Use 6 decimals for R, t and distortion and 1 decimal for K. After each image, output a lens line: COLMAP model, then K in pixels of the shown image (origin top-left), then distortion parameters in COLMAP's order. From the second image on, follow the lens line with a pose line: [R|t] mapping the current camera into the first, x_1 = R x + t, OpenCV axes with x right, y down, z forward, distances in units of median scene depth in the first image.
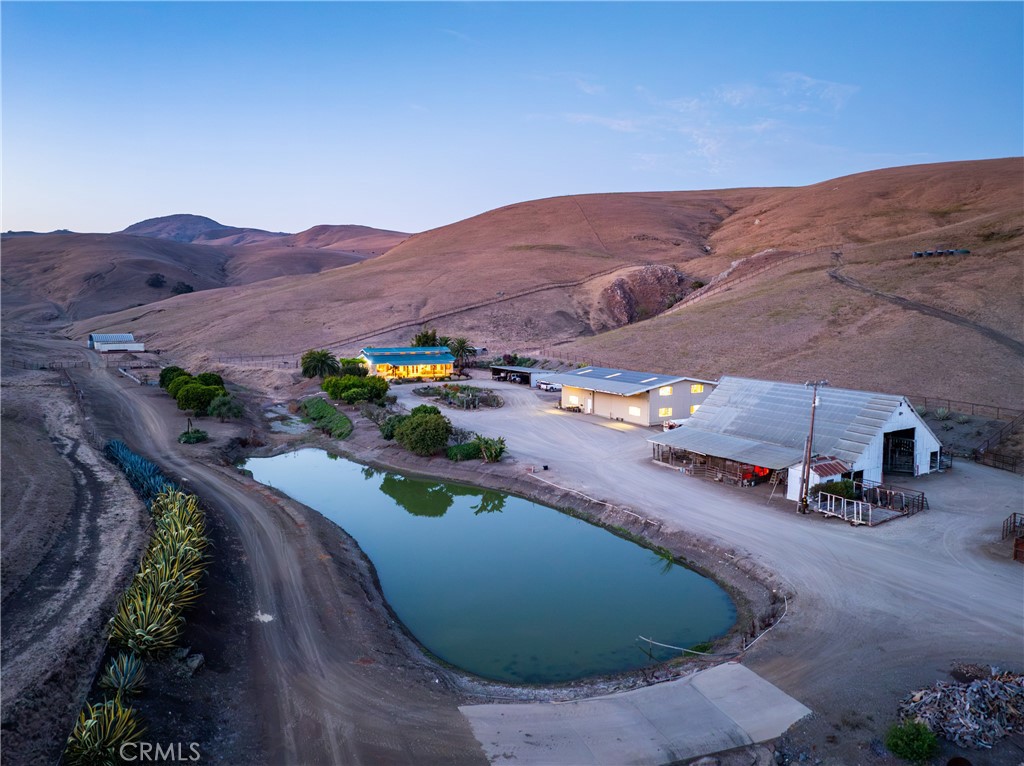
lens RADIAL K [[717.7, 0, 512.0], [0, 717.7, 383.0], [0, 0, 1]] dist [-0.009625, -0.049495]
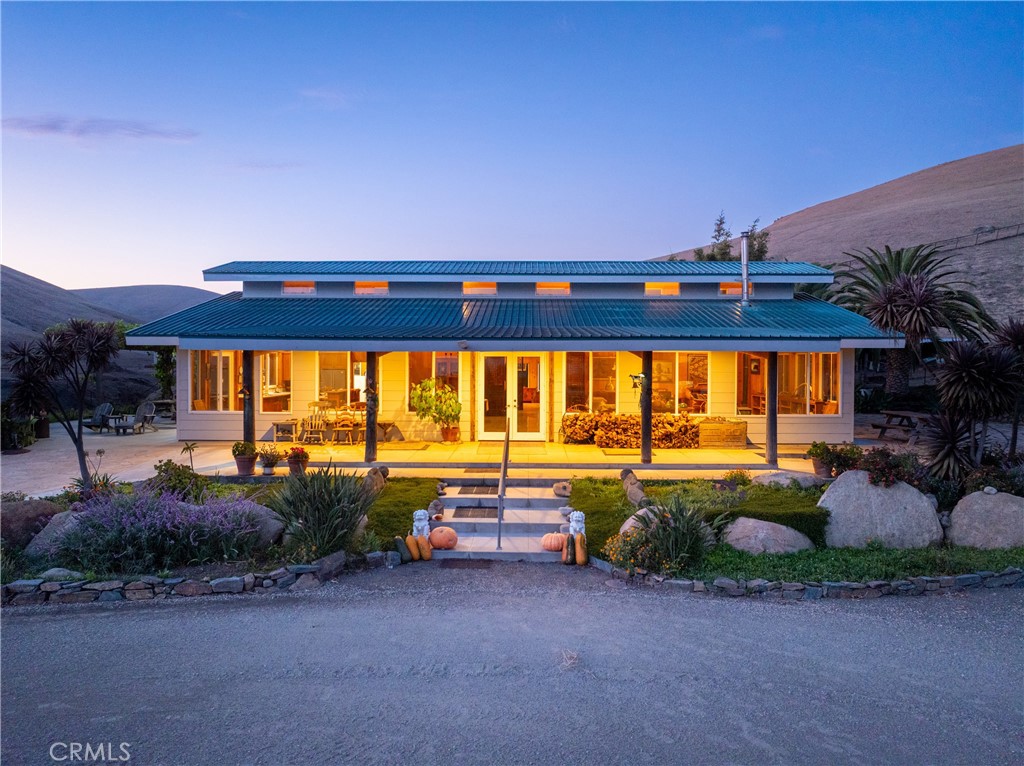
lens RADIAL K [[717.7, 0, 512.0], [0, 717.7, 383.0], [0, 0, 1]] dist [-0.009625, -0.049495]
pose [[0.870218, 0.021766, -0.492187, -0.051462], [-0.057139, 0.996741, -0.056947, -0.010198], [0.489343, 0.077679, 0.868625, 0.613859]]
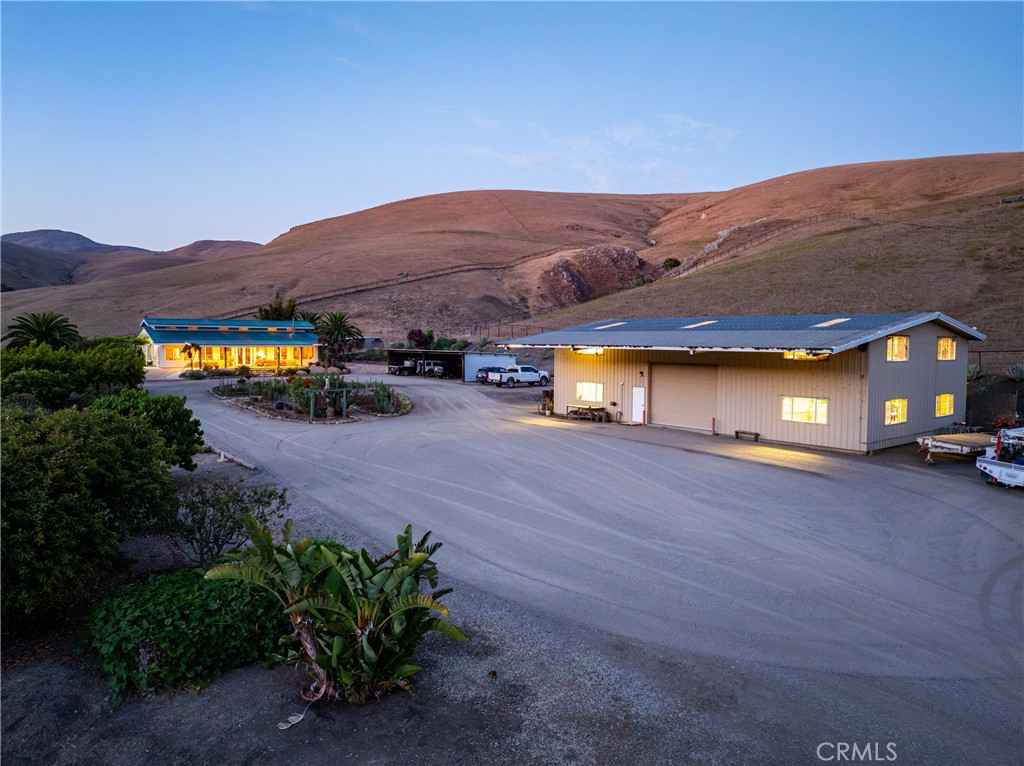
lens RADIAL K [[717.7, 0, 512.0], [0, 717.7, 383.0], [0, 0, 1]] dist [-0.009625, -0.049495]
pose [[0.990879, -0.002939, 0.134722, -0.005461], [0.008806, 0.999037, -0.042976, 0.017608], [-0.134466, 0.043771, 0.989951, 0.303313]]
